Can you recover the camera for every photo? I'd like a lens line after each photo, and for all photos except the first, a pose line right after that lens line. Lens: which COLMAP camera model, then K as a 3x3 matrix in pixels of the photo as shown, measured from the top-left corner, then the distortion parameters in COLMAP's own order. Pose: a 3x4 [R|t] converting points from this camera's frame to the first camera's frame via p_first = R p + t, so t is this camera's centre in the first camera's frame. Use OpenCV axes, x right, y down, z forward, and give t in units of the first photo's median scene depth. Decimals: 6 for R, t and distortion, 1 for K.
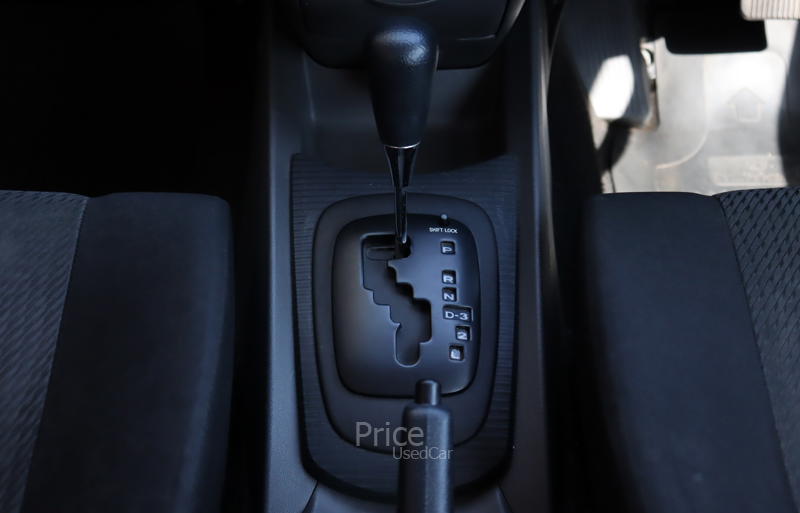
lens RADIAL K [[1296.5, 0, 400.0], [0, 1296.5, 256.5], [0, 0, 1]] dist [0.019241, 0.046766]
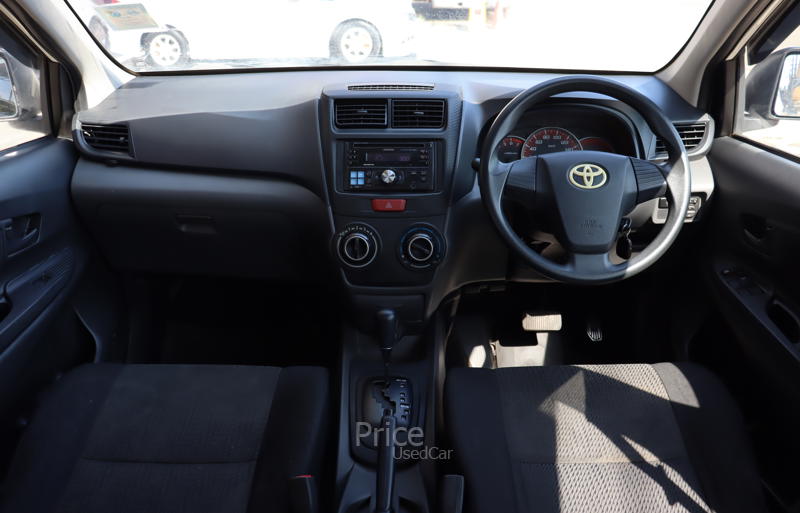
lens RADIAL K [[659.9, 0, 400.0], [0, 659.9, 256.5], [0, 0, 1]] dist [-0.191273, 0.166724]
pose [[0.999693, 0.003674, -0.024485, 0.065351], [-0.012204, 0.933573, -0.358178, 0.245656], [0.021542, 0.358367, 0.933332, -0.472445]]
